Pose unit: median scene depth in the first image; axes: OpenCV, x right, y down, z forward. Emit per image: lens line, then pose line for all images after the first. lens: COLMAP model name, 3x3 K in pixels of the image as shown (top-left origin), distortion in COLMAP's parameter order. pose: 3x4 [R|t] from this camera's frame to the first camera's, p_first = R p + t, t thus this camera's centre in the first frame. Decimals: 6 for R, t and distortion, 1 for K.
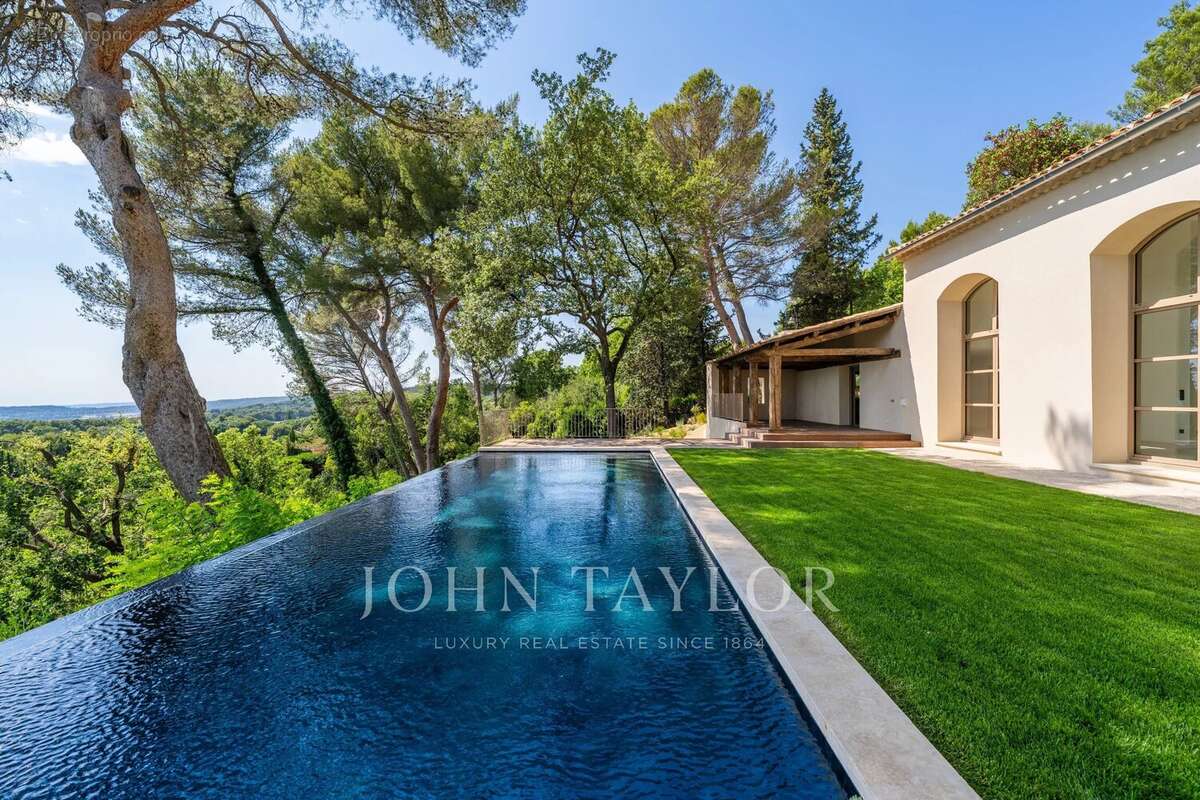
lens RADIAL K [[458.6, 0, 600.0], [0, 458.6, 400.0], [0, 0, 1]] dist [-0.028765, -0.000442]
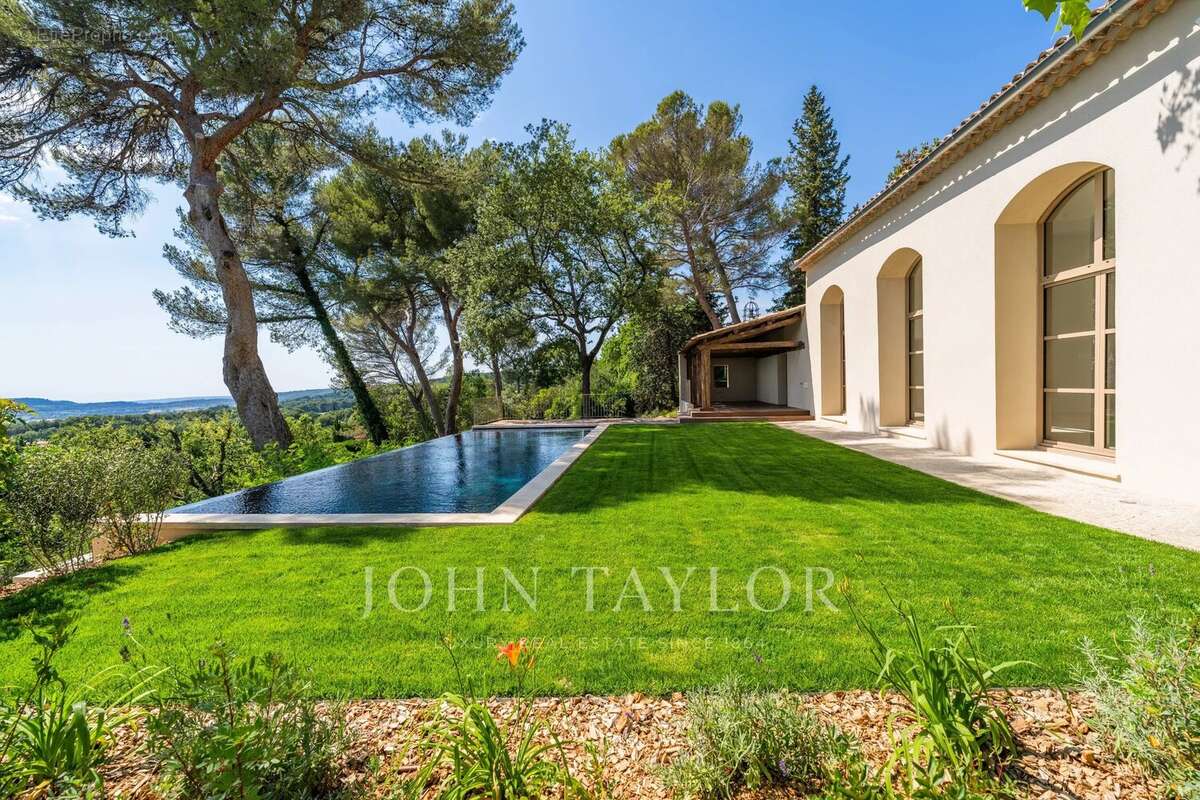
lens RADIAL K [[458.6, 0, 600.0], [0, 458.6, 400.0], [0, 0, 1]] dist [-0.028765, -0.000442]
pose [[0.997309, -0.018460, -0.070957, 0.094824], [0.020613, 0.999345, 0.029728, -0.001107], [0.070361, -0.031111, 0.997036, -0.141321]]
